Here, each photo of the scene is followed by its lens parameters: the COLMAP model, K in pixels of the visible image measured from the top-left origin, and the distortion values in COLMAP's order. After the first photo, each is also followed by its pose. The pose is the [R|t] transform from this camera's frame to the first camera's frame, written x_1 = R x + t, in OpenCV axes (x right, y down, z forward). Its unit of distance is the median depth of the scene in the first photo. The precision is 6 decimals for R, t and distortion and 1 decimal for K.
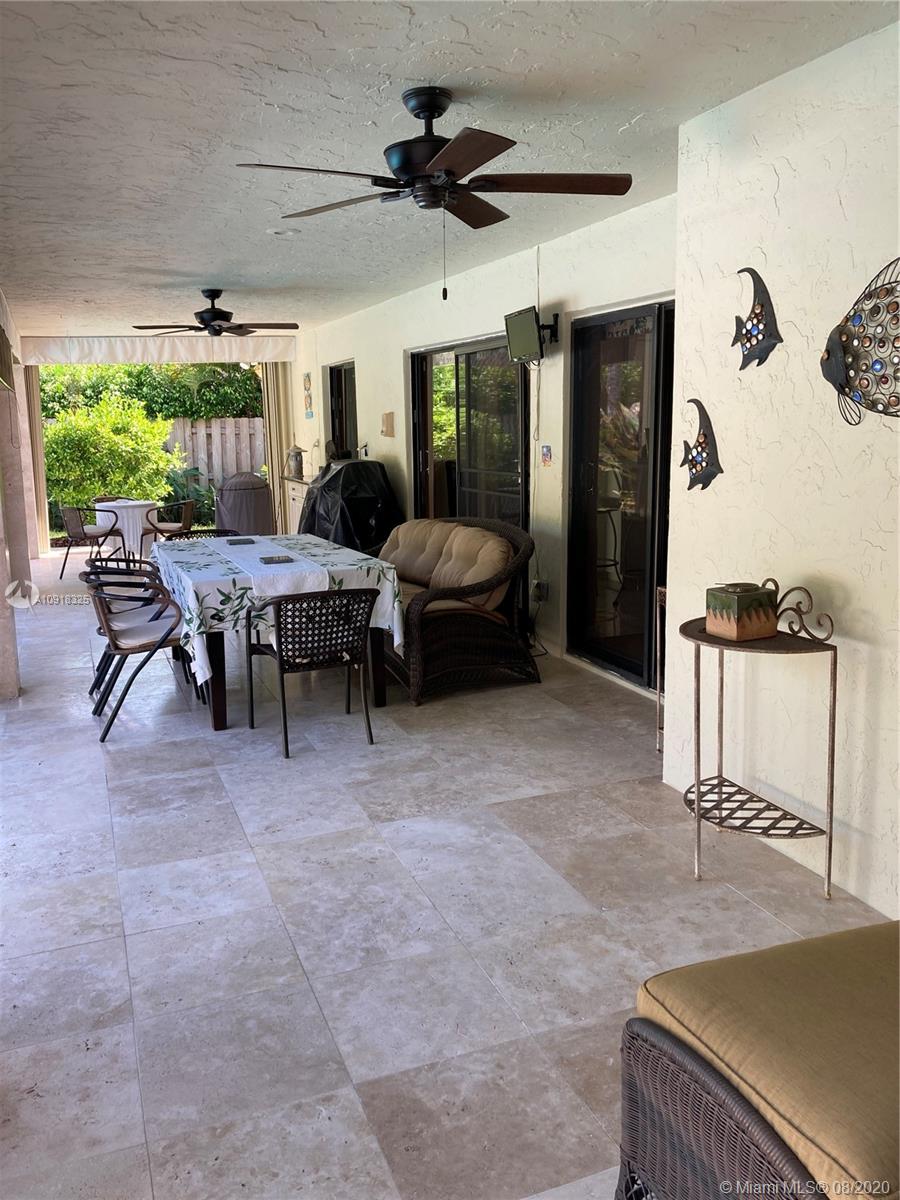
lens RADIAL K [[959.5, 0, 450.0], [0, 959.5, 600.0], [0, 0, 1]] dist [0.006266, -0.004189]
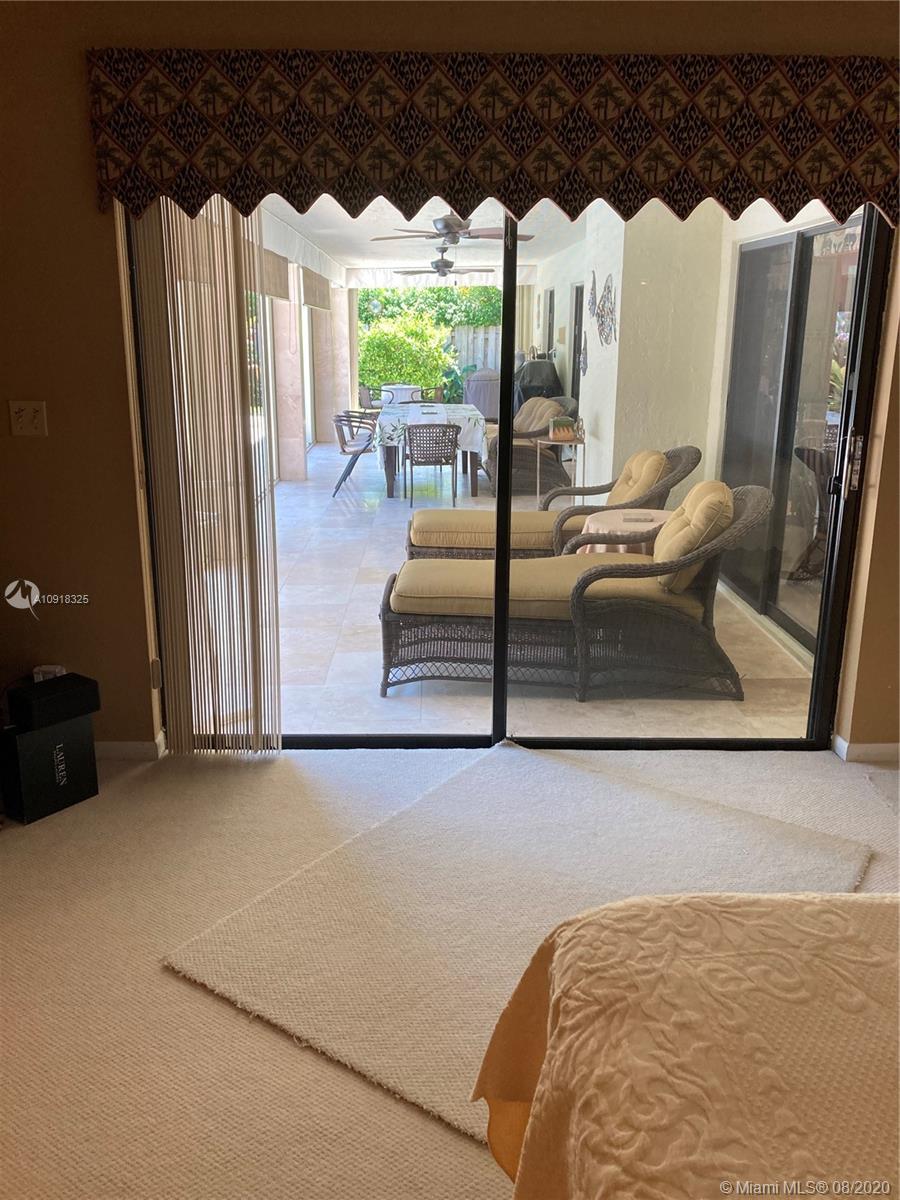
lens RADIAL K [[1013.1, 0, 450.0], [0, 1013.1, 600.0], [0, 0, 1]] dist [-0.001612, -0.000695]
pose [[0.934040, 0.107678, -0.340549, 0.238102], [-0.078717, 0.992089, 0.097787, 0.052278], [0.348385, -0.064530, 0.935128, -0.353666]]
